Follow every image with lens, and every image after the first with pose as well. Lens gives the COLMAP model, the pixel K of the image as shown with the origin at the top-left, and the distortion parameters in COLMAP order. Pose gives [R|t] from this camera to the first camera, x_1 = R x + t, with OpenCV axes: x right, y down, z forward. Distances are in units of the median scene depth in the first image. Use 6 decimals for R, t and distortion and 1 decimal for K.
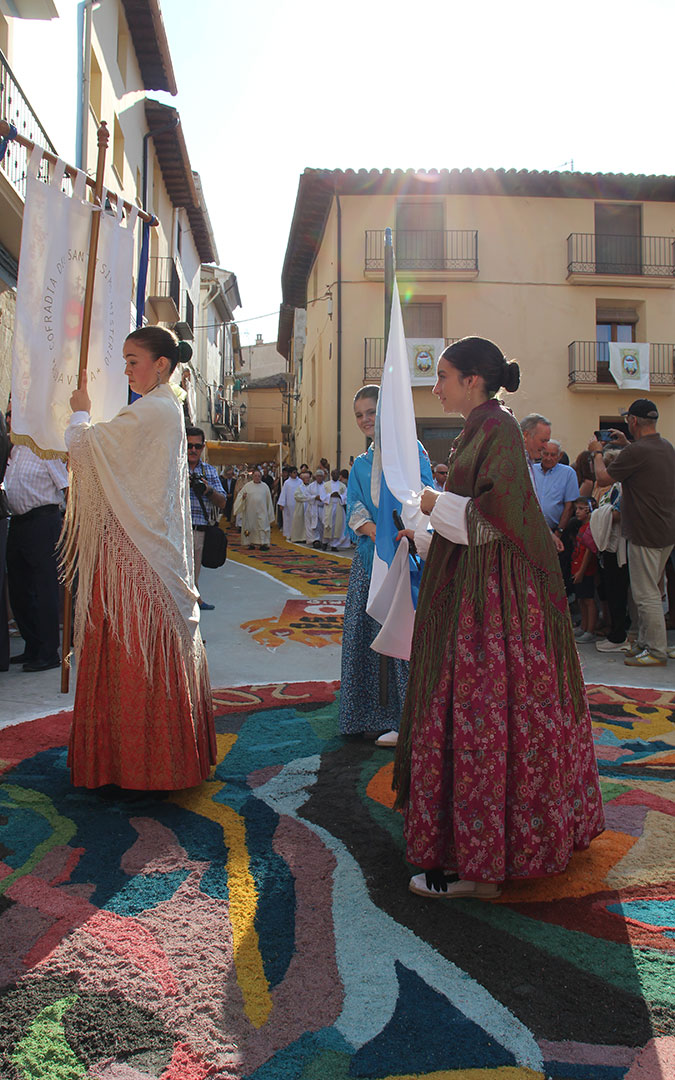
lens RADIAL K [[910.8, 0, 341.0], [0, 910.8, 569.8], [0, 0, 1]] dist [-0.174198, 0.146477]
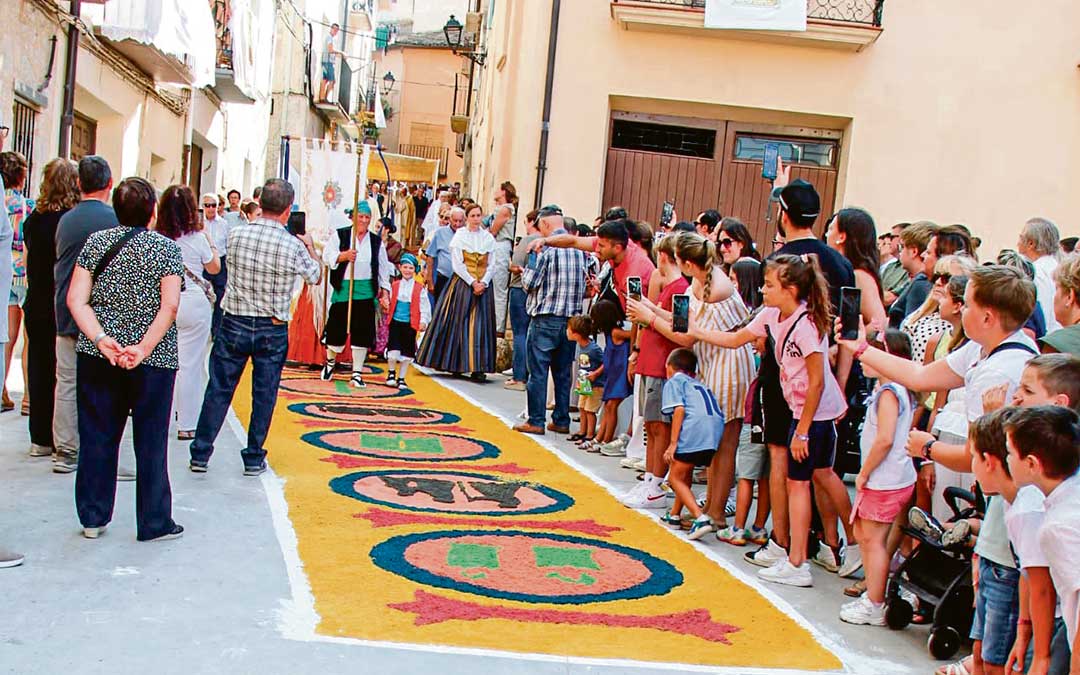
lens RADIAL K [[910.8, 0, 541.6], [0, 910.8, 350.8], [0, 0, 1]] dist [-0.174198, 0.146477]
pose [[0.994675, 0.092392, -0.045667, 0.050316], [-0.090216, 0.994783, 0.047615, -0.125775], [0.049828, -0.043241, 0.997821, 1.118931]]
